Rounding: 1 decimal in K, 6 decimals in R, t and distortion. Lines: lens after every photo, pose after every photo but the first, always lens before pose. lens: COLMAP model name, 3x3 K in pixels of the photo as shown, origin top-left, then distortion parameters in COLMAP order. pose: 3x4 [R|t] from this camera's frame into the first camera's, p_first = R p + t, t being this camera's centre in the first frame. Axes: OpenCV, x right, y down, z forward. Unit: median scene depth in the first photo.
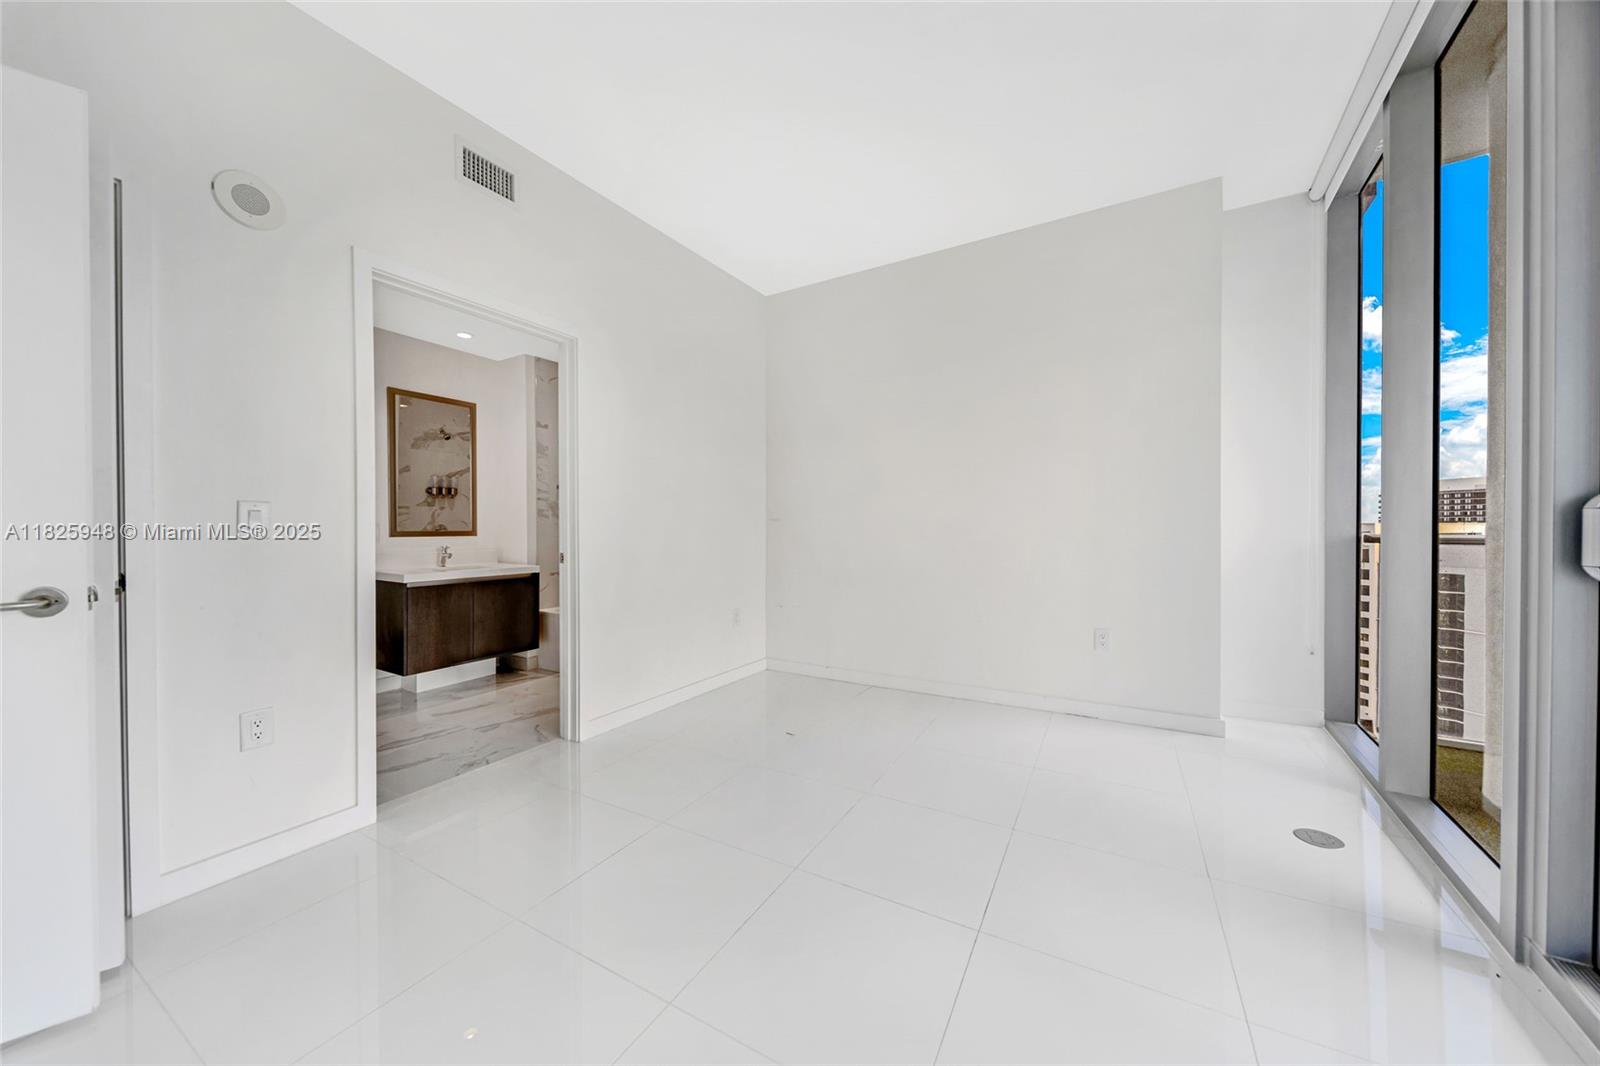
lens RADIAL K [[543.5, 0, 793.4], [0, 543.5, 522.9], [0, 0, 1]] dist [0.001985, 0.000009]
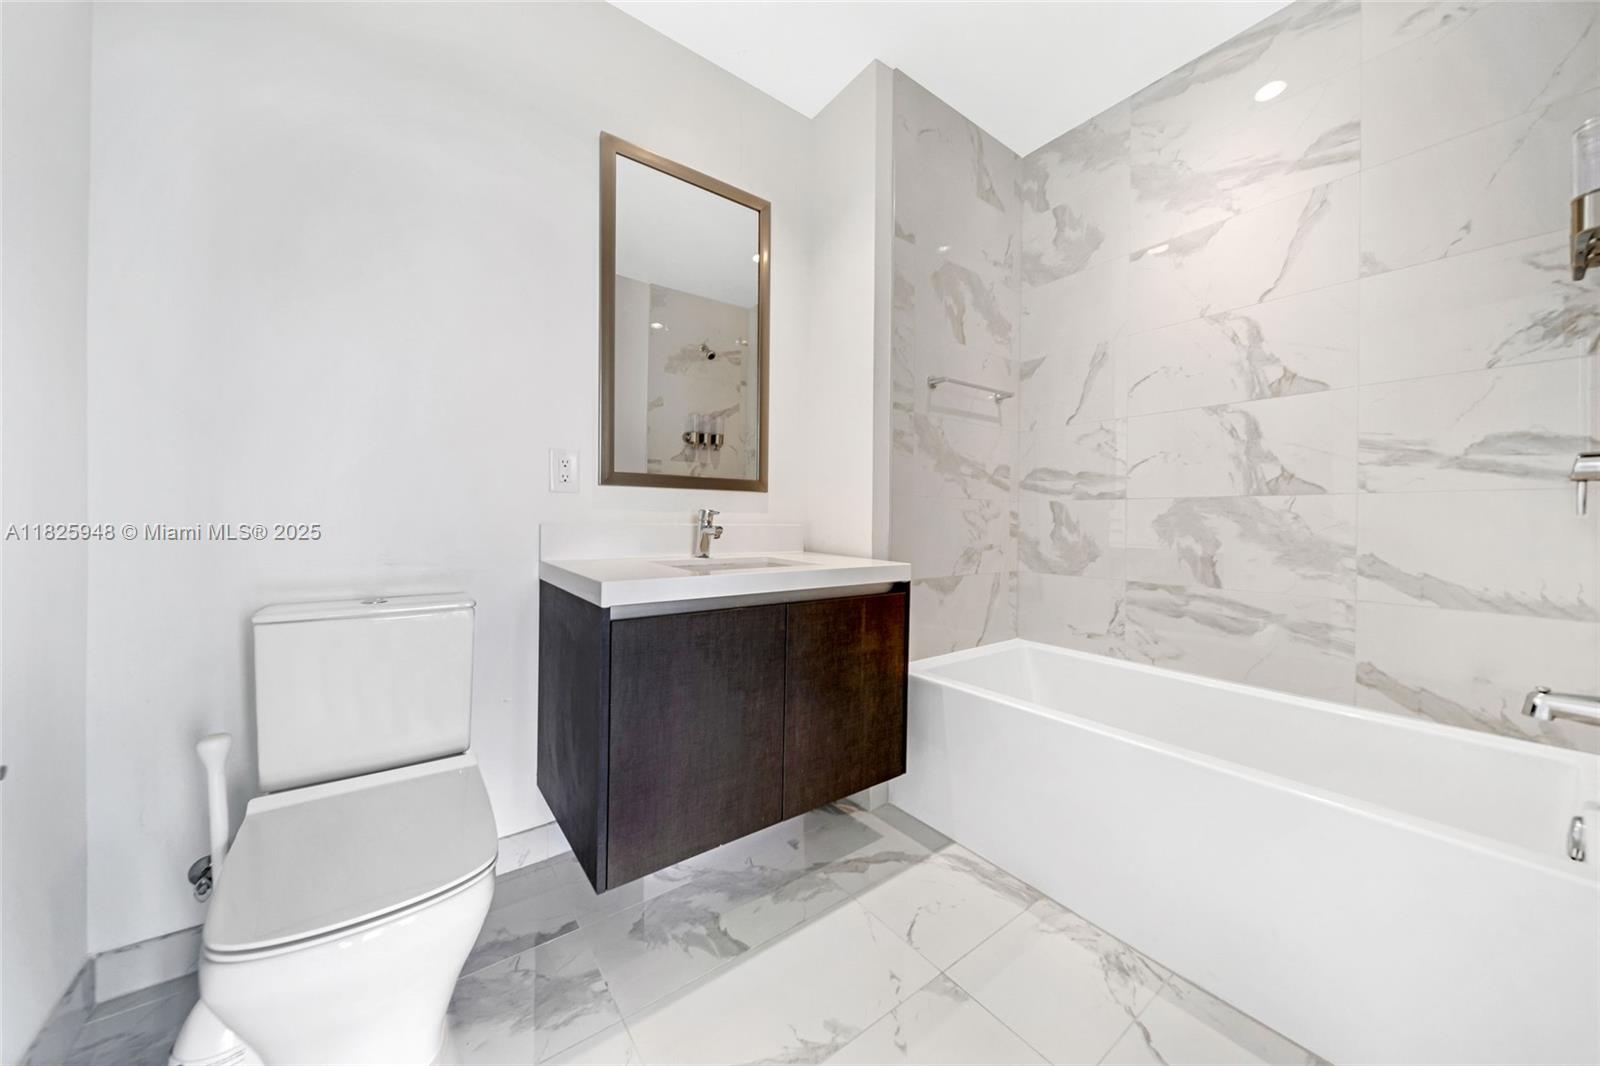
lens RADIAL K [[543.5, 0, 793.4], [0, 543.5, 522.9], [0, 0, 1]] dist [0.001985, 0.000009]
pose [[0.916848, 0.017836, -0.398837, -0.370748], [-0.010713, 0.999741, 0.020081, 0.039828], [0.399092, -0.014139, 0.916802, 0.576477]]
